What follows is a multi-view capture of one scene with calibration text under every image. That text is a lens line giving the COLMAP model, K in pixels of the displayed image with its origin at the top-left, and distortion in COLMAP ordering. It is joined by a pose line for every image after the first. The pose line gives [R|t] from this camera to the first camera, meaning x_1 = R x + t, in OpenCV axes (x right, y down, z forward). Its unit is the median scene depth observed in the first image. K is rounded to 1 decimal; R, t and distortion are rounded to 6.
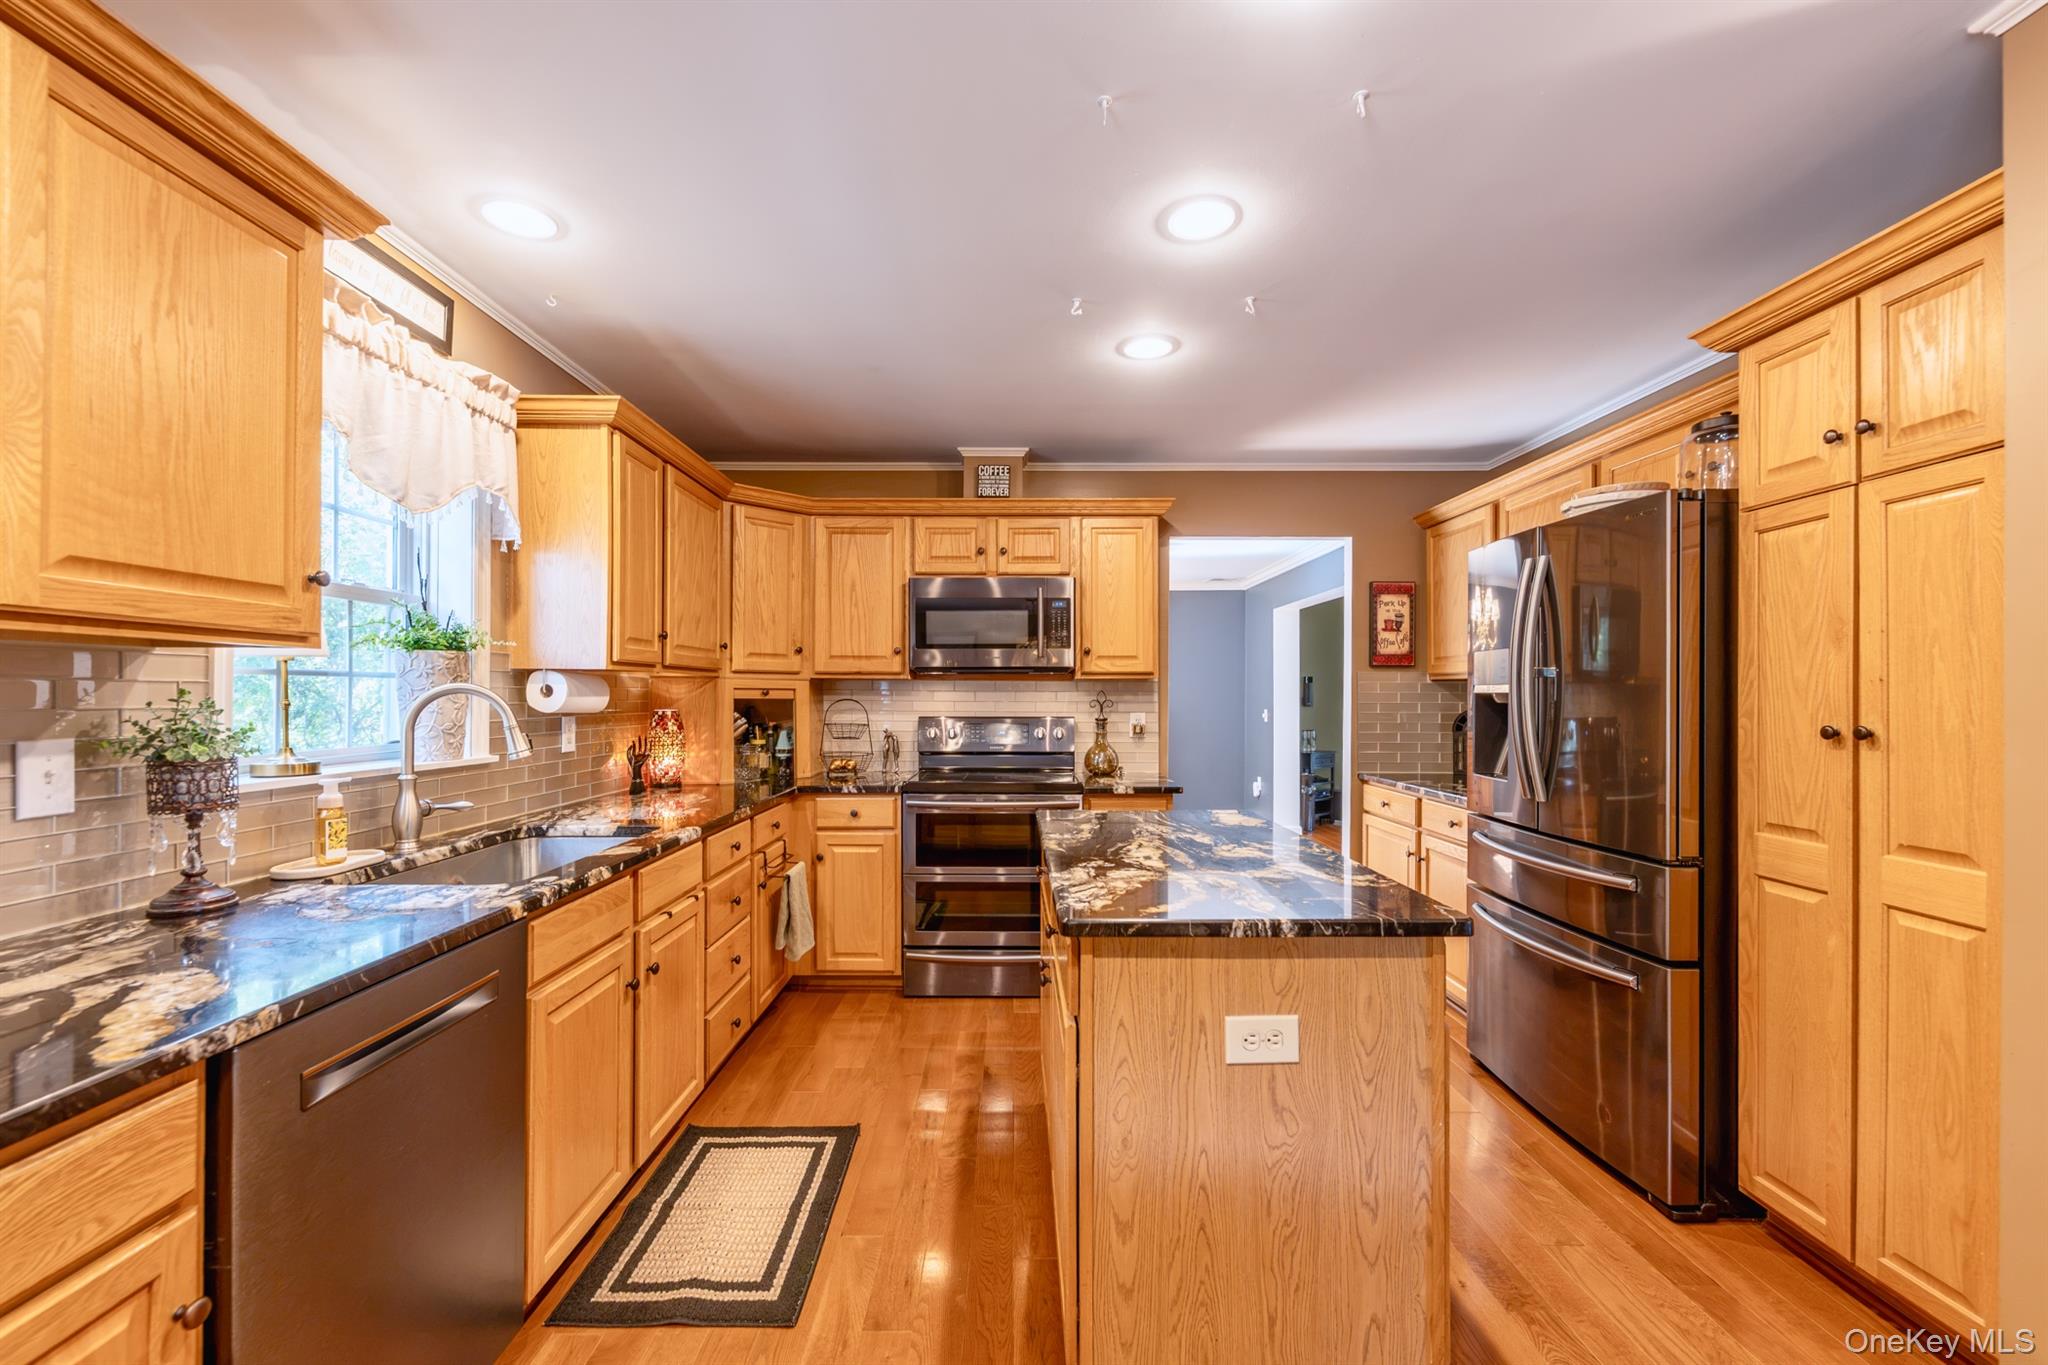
lens RADIAL K [[844.8, 0, 1007.1], [0, 844.8, 694.0], [0, 0, 1]] dist [0.000473, -0.000220]
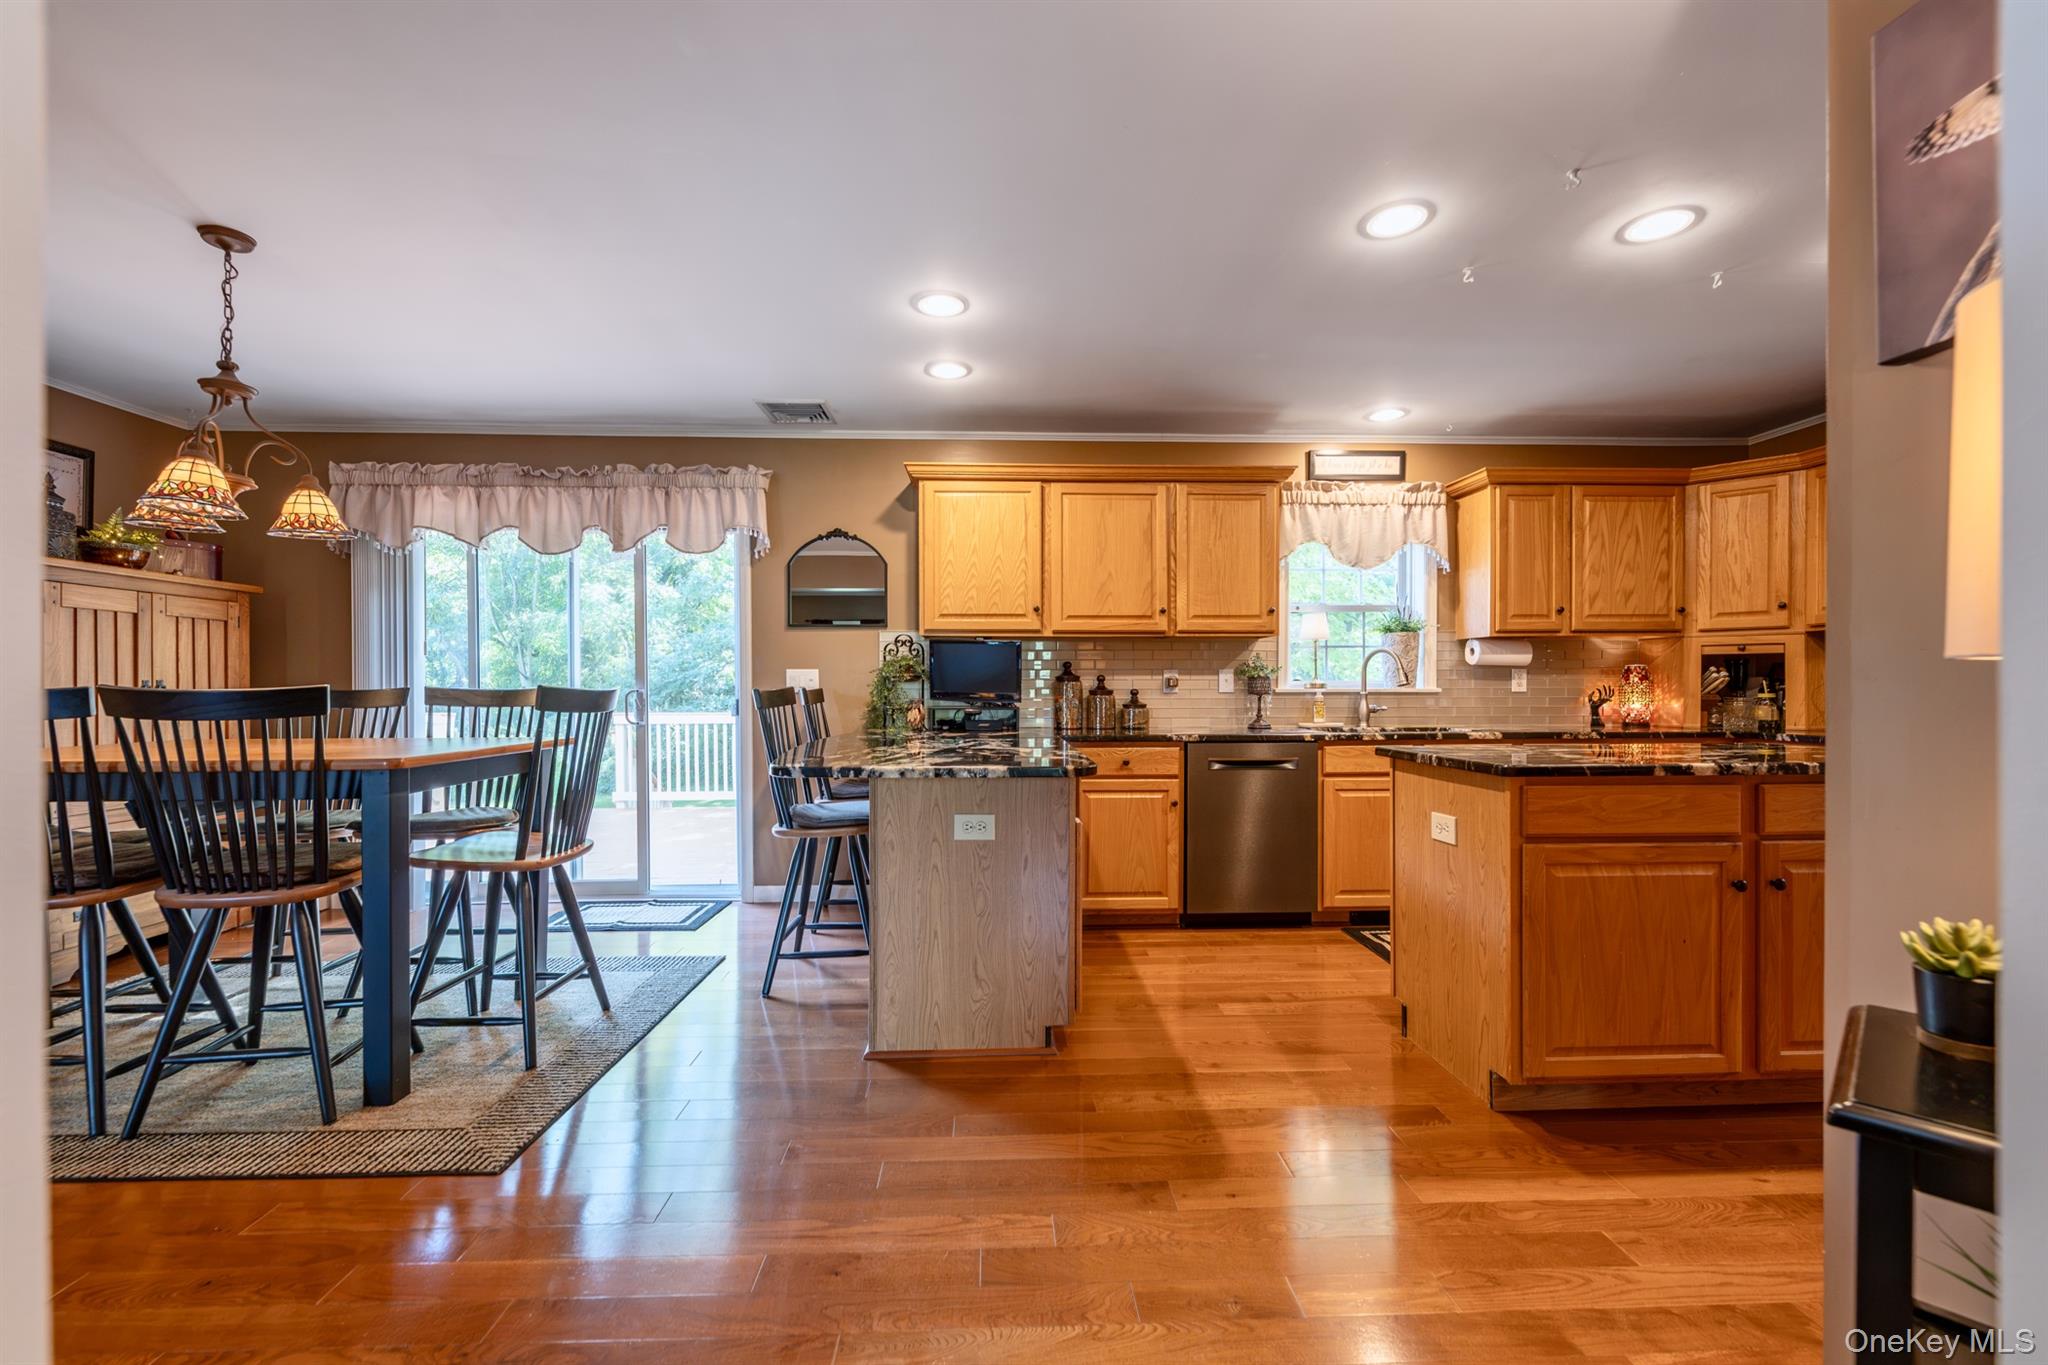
lens RADIAL K [[820.1, 0, 1025.7], [0, 820.1, 691.6], [0, 0, 1]] dist [0.015191, -0.006758]
pose [[0.041312, 0.002886, -0.999142, 1.112427], [0.004349, 0.999986, 0.003068, 0.070979], [0.999137, -0.004472, 0.041298, 0.049769]]
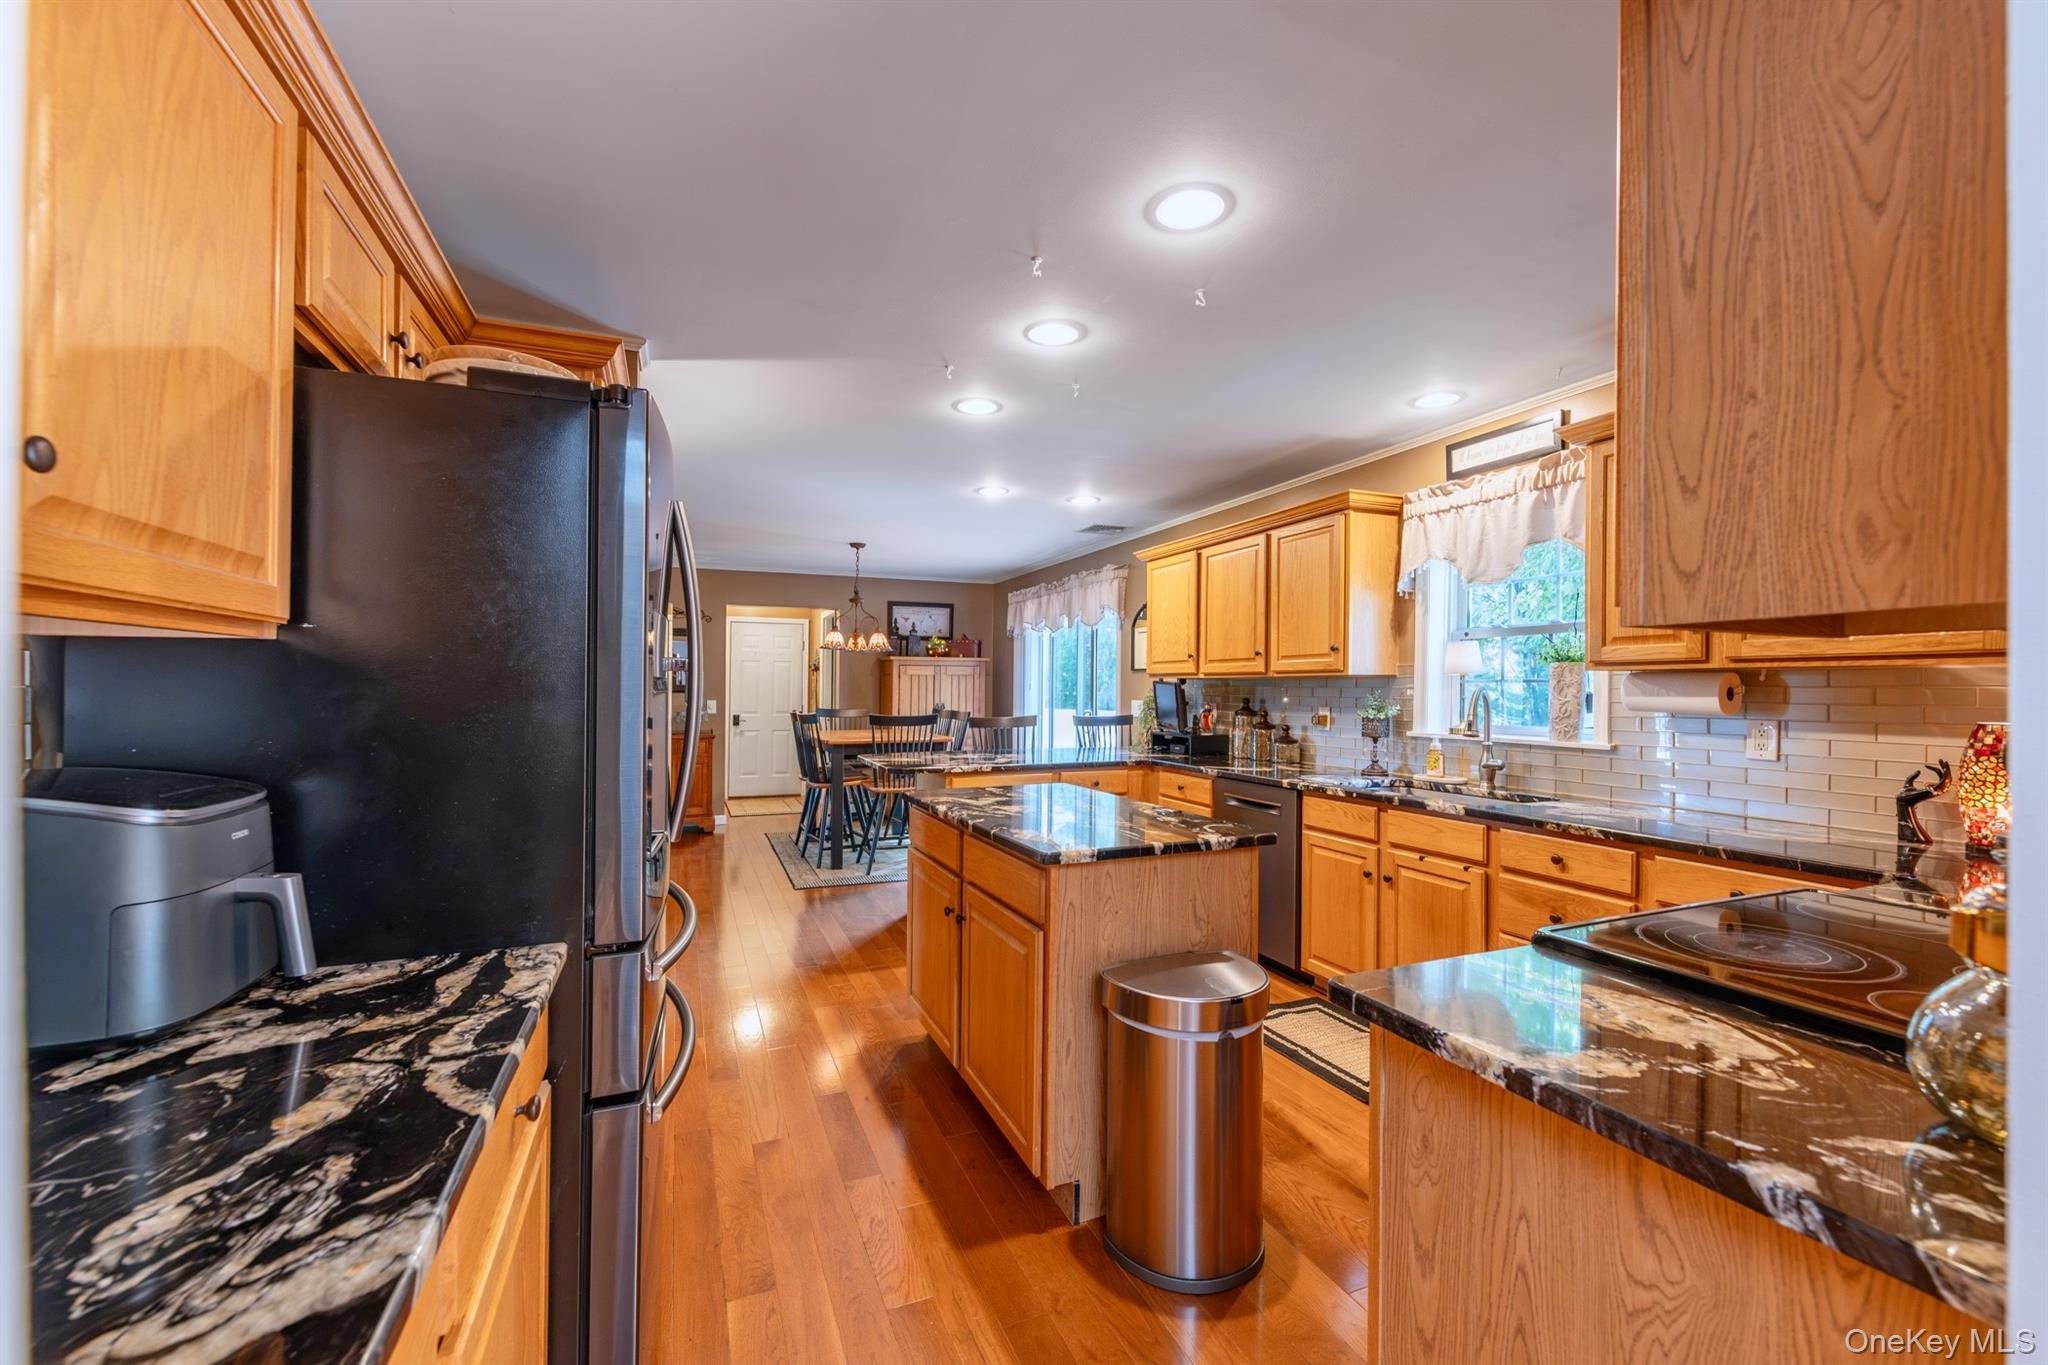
lens RADIAL K [[828.9, 0, 1024.0], [0, 828.9, 682.5], [0, 0, 1]] dist [-0.000602, -0.000295]
pose [[-0.919933, -0.005526, -0.392037, 0.633684], [-0.001876, 0.999951, -0.009694, -0.002983], [0.392072, -0.008183, -0.919898, 1.787966]]
